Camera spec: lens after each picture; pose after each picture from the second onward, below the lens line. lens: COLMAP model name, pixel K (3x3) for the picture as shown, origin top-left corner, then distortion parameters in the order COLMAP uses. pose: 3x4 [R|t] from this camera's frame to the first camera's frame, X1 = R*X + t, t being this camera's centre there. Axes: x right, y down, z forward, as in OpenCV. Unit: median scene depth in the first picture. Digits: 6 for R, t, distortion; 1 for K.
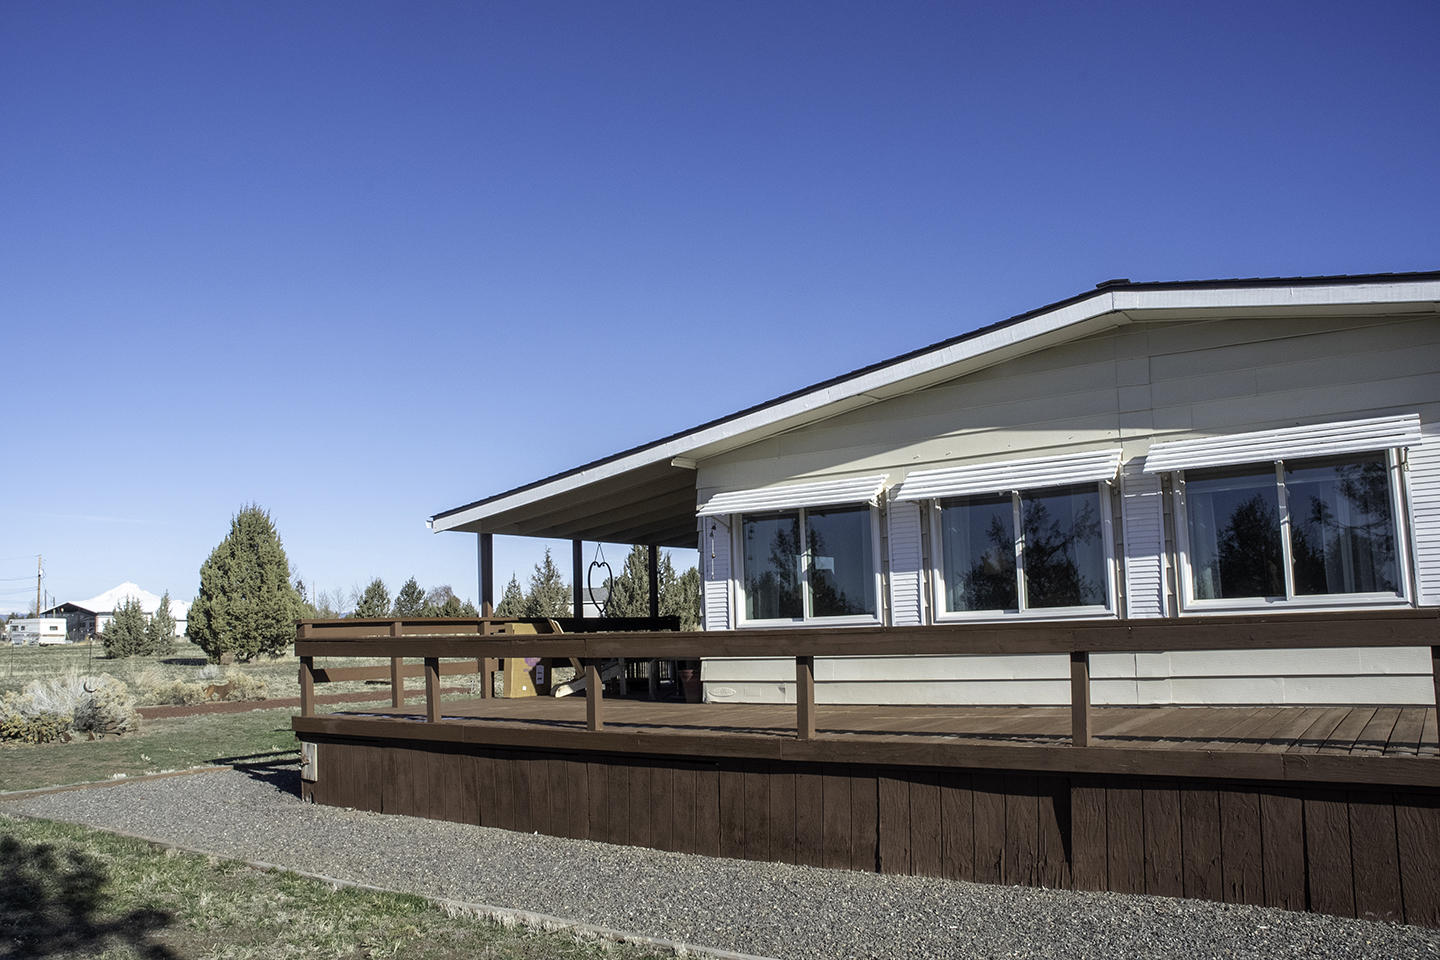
lens RADIAL K [[1138.7, 0, 718.4], [0, 1138.7, 445.7], [0, 0, 1]] dist [-0.115897, 0.017691]
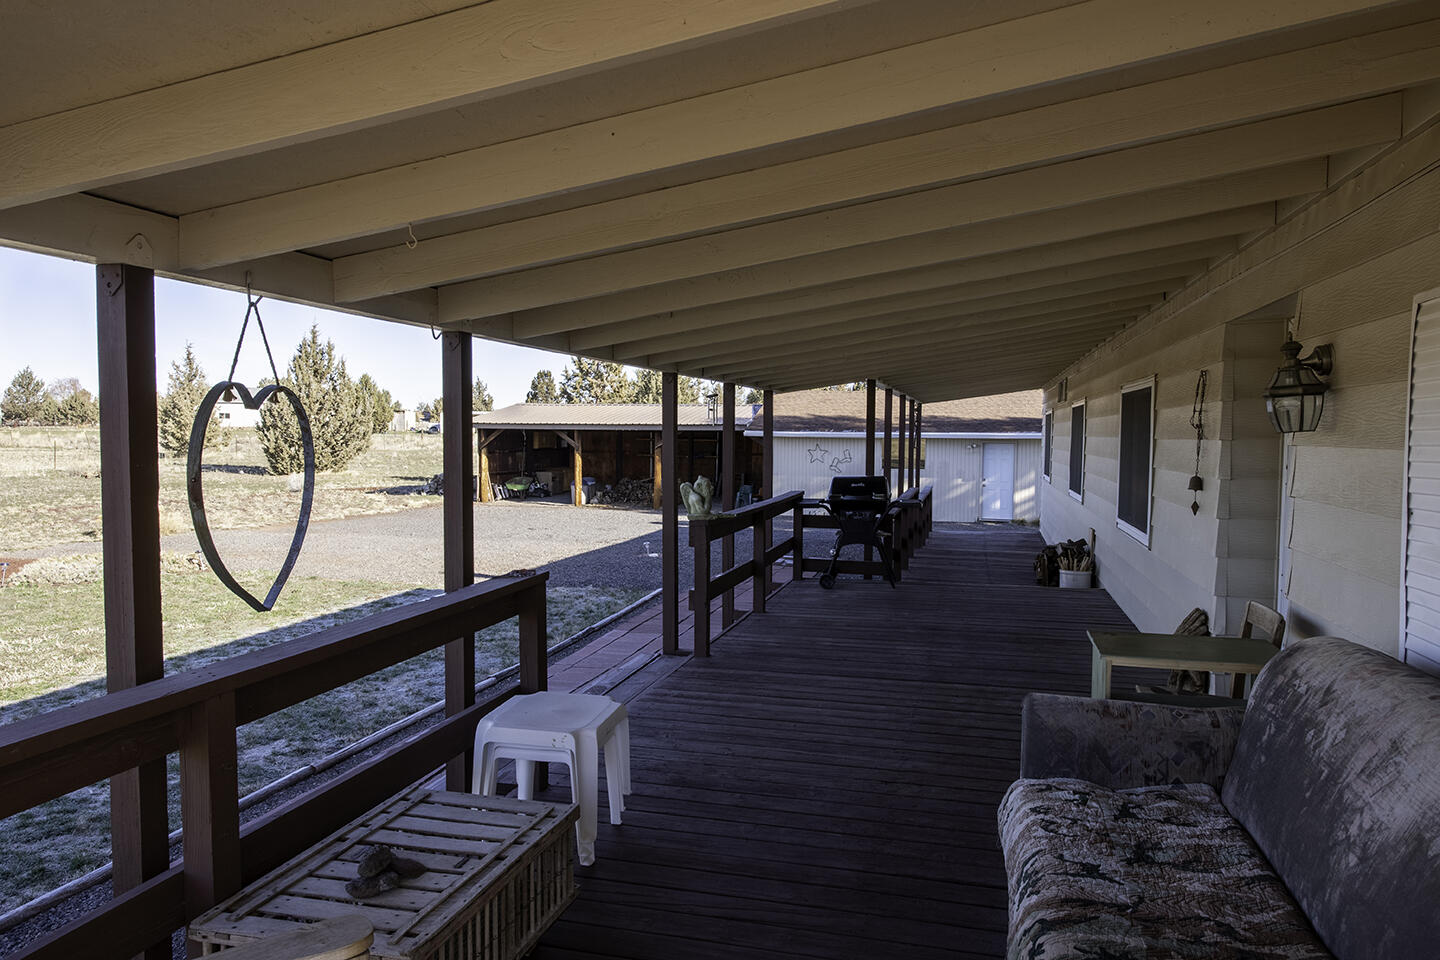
lens RADIAL K [[987.4, 0, 723.9], [0, 987.4, 480.4], [0, 0, 1]] dist [0.006174, 0.001631]
pose [[0.942511, 0.020041, 0.333572, -0.019709], [-0.087691, 0.978052, 0.189011, 0.018175], [-0.322463, -0.207396, 0.923582, 0.188949]]
